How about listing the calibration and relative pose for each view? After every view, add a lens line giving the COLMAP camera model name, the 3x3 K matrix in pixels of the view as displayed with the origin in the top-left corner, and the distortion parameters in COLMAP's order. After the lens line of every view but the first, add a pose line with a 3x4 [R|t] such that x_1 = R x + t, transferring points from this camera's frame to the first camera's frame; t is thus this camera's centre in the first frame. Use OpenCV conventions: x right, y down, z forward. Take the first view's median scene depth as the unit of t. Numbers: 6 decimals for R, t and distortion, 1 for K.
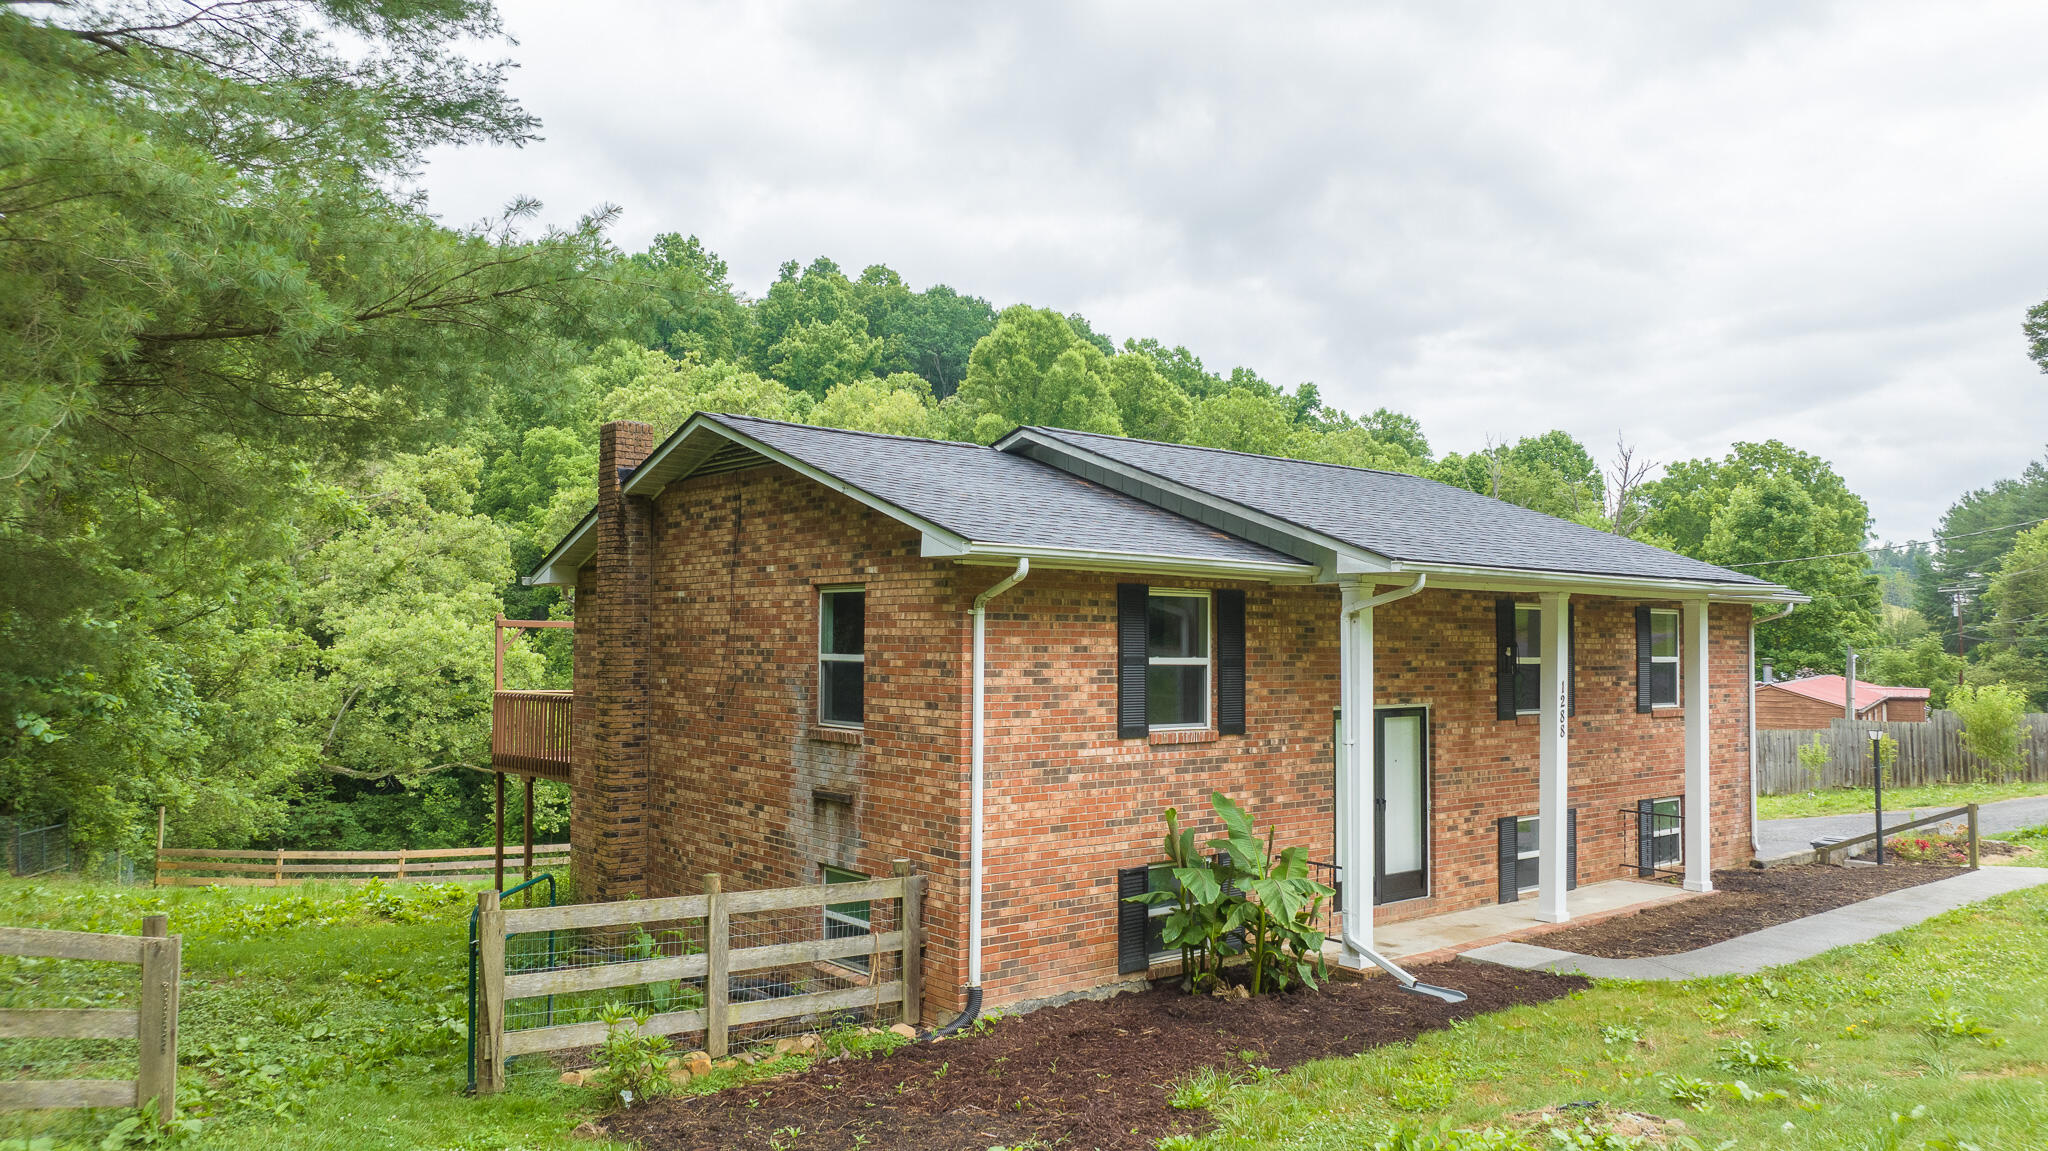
lens RADIAL K [[1450.0, 0, 1006.0], [0, 1450.0, 585.1], [0, 0, 1]] dist [-0.029386, 0.037503]
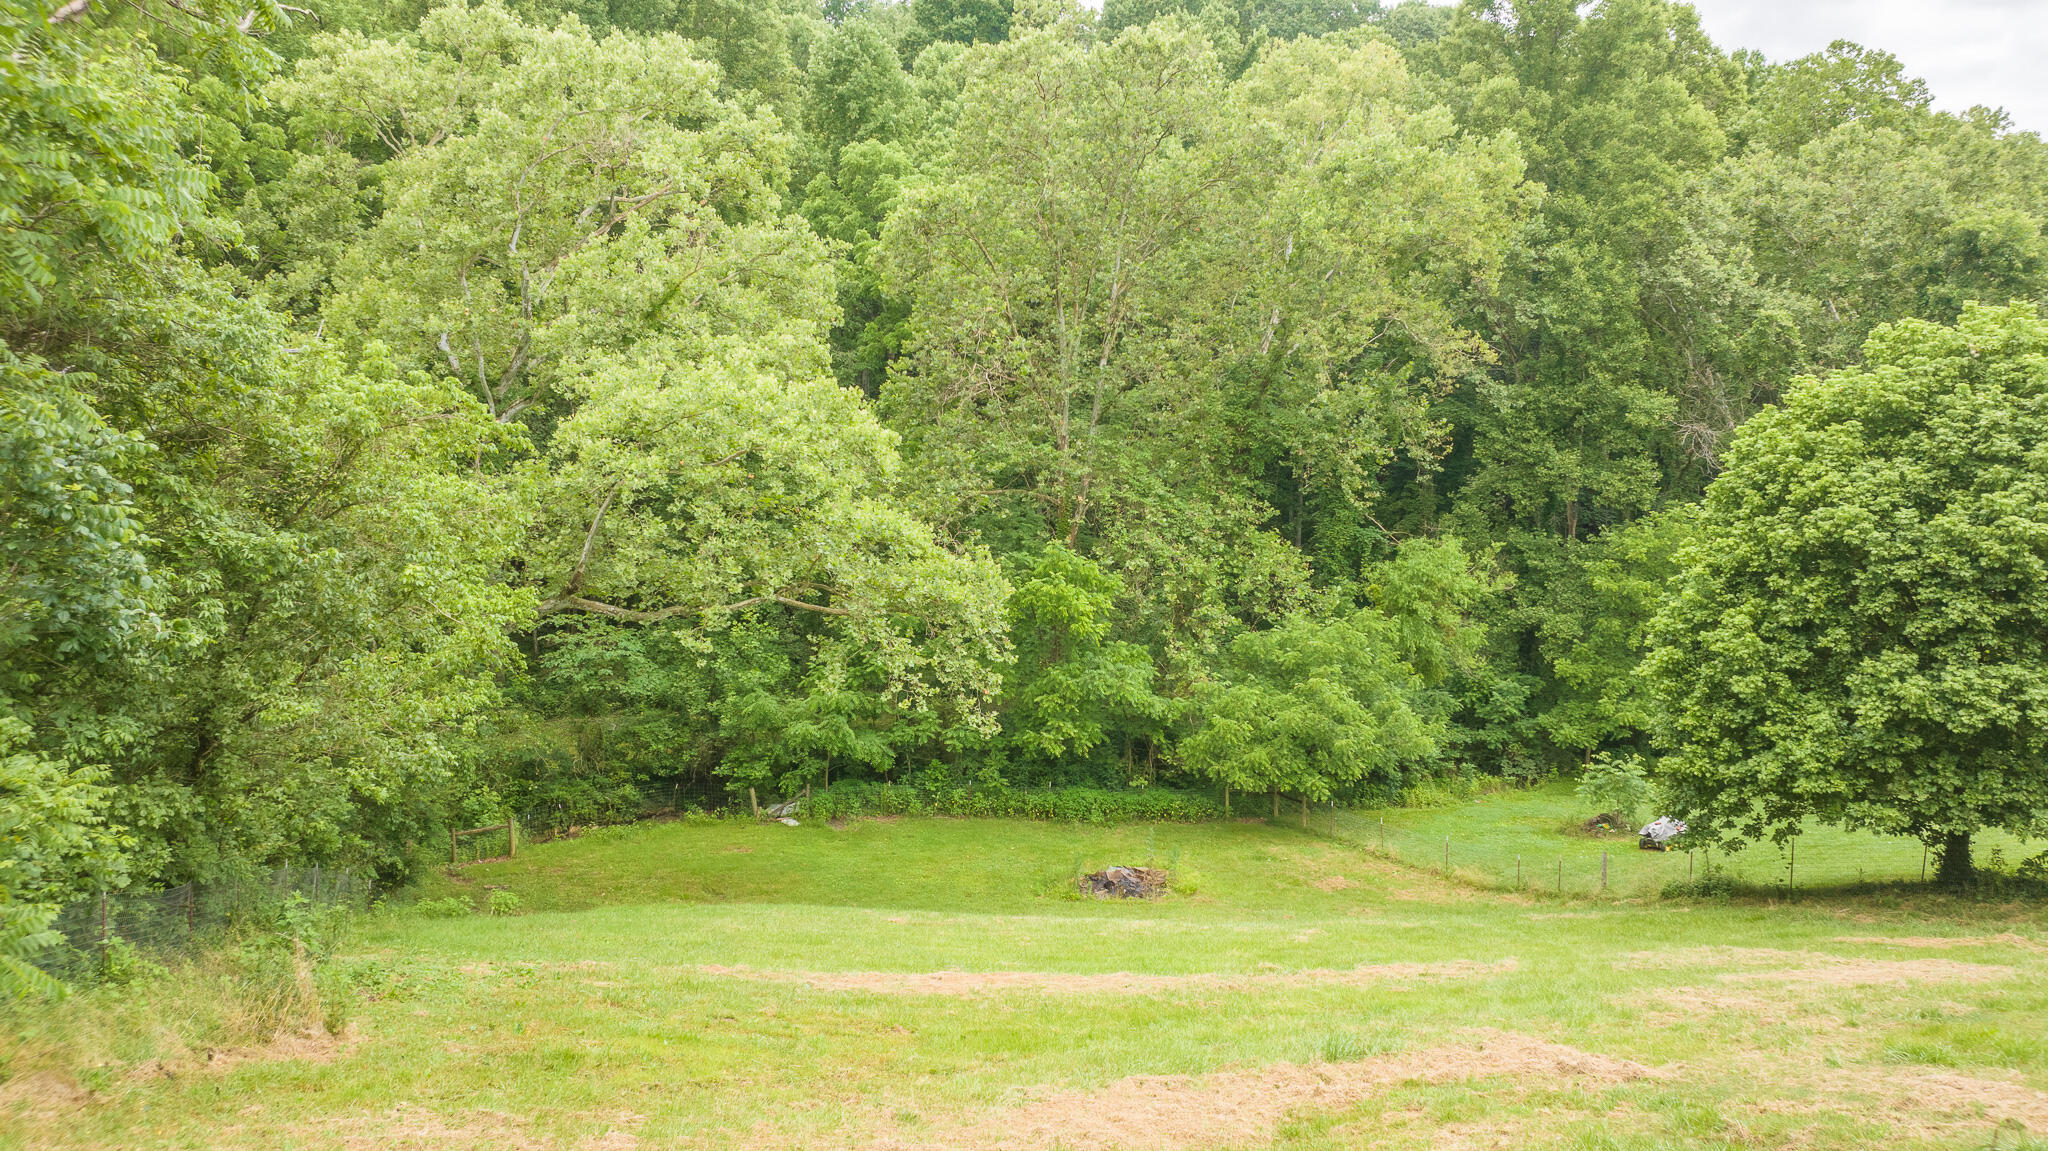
lens RADIAL K [[1450.0, 0, 1031.7], [0, 1450.0, 566.6], [0, 0, 1]] dist [-0.029386, 0.037503]
pose [[0.982710, 0.015187, -0.184530, -0.154399], [0.010916, 0.990144, 0.139625, 0.020280], [0.184832, -0.139225, 0.972858, 0.416305]]
